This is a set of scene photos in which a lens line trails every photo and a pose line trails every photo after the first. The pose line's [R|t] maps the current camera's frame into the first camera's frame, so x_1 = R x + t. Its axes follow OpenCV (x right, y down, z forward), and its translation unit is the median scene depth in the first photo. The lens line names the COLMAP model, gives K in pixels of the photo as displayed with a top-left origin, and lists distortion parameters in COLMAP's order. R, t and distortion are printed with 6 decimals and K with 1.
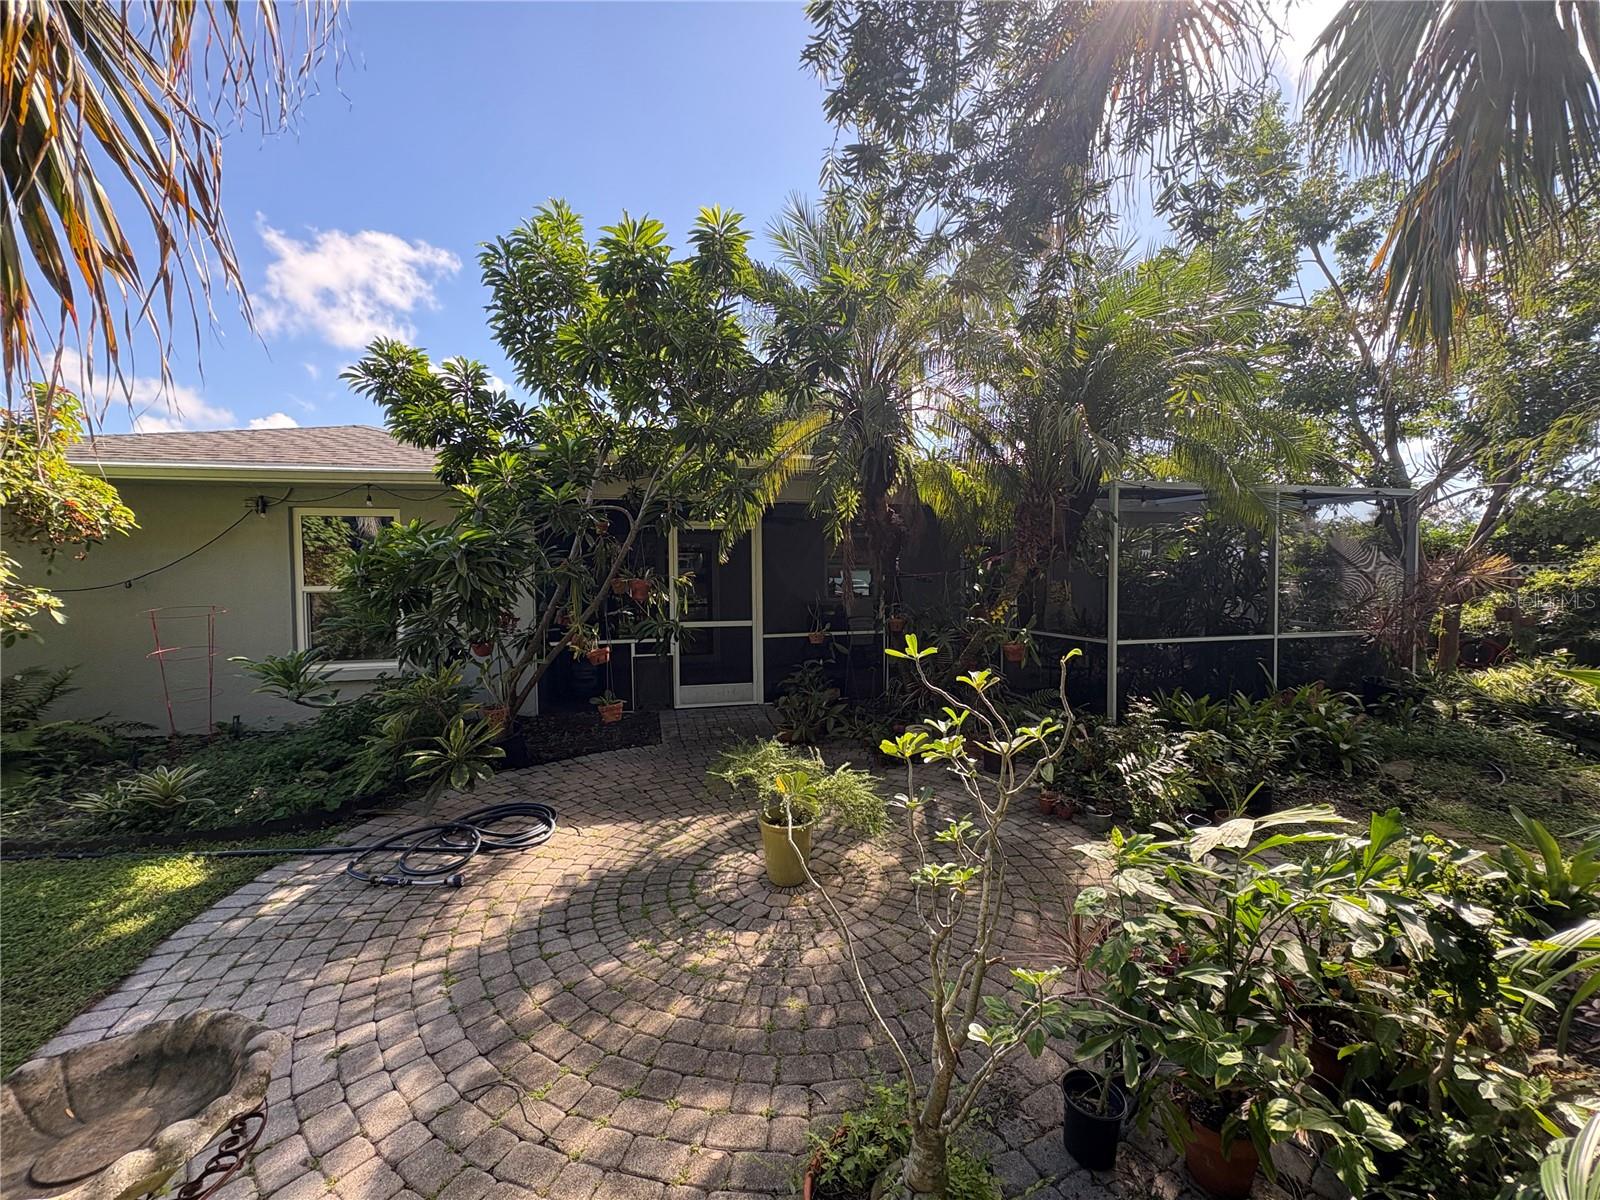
lens RADIAL K [[638.8, 0, 799.5], [0, 638.8, 601.7], [0, 0, 1]] dist [-0.000318, 0.000699]
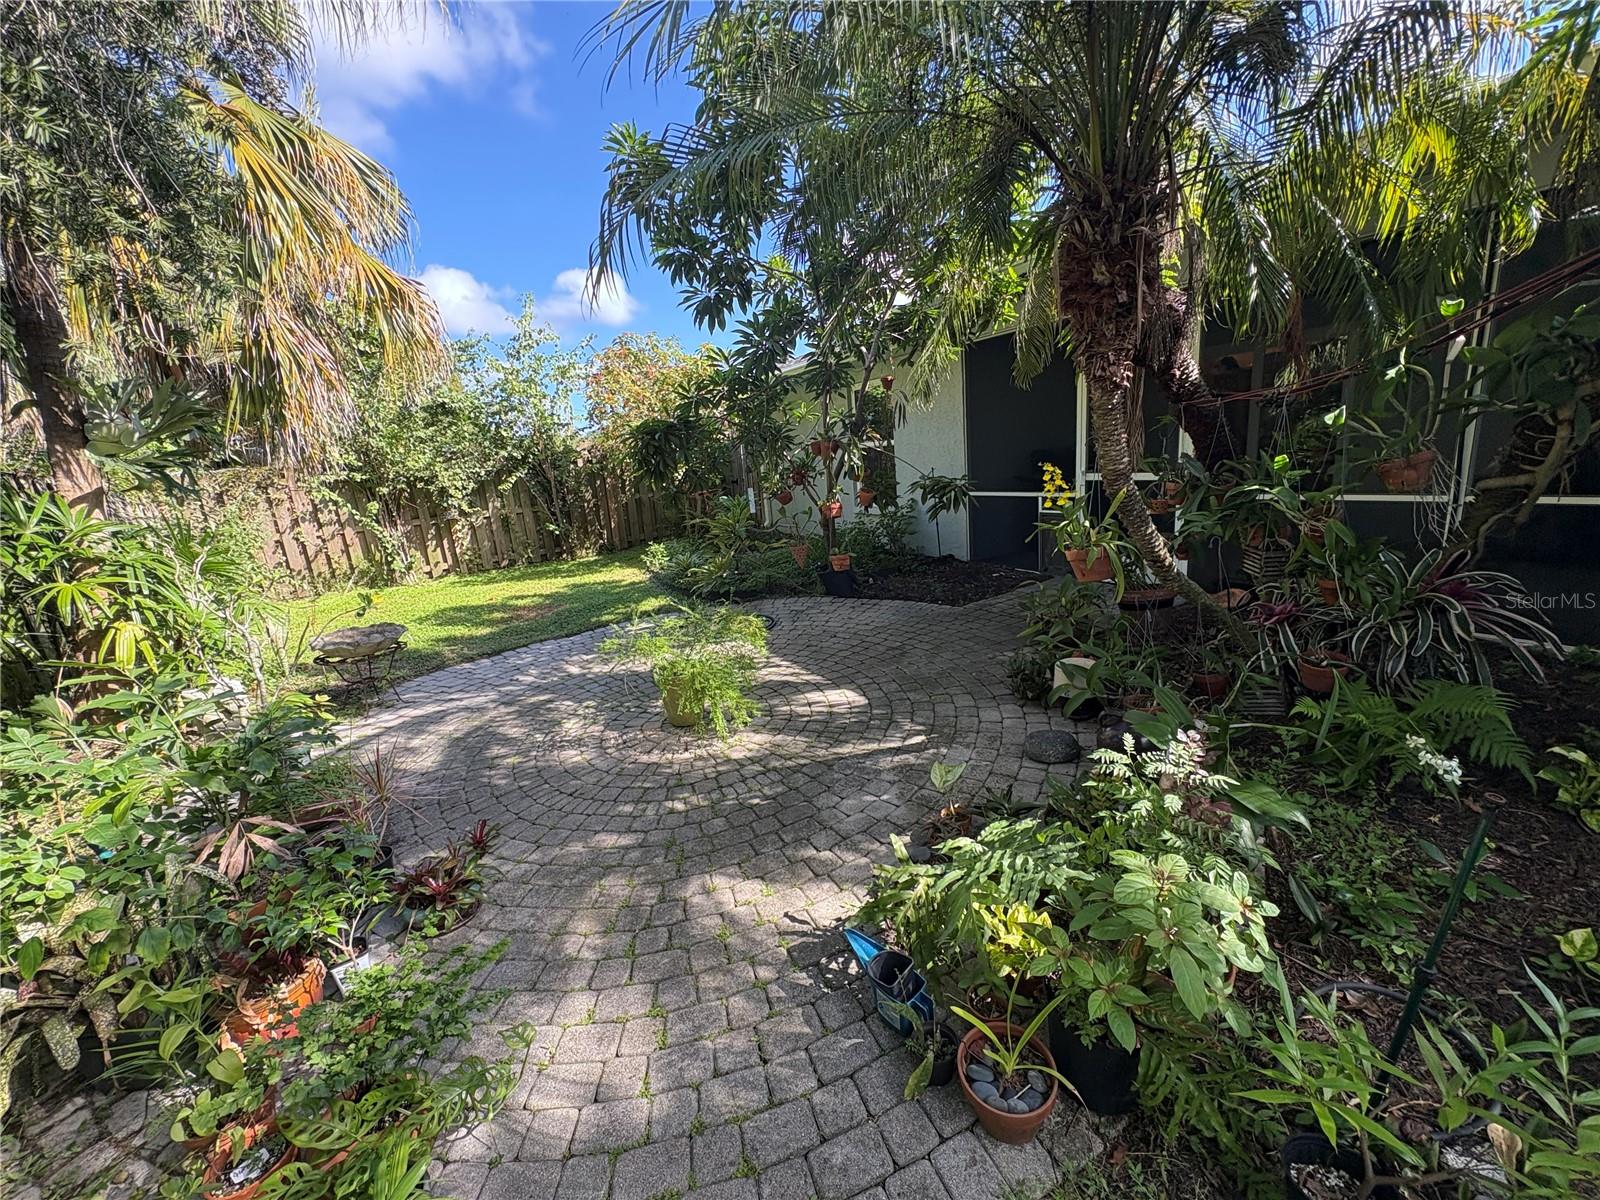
lens RADIAL K [[638.8, 0, 801.2], [0, 638.8, 598.6], [0, 0, 1]] dist [-0.000318, 0.000699]
pose [[0.259771, 0.192621, -0.946264, 1.310329], [0.051974, 0.975695, 0.212880, -0.006059], [0.964270, -0.104482, 0.243446, 1.169784]]
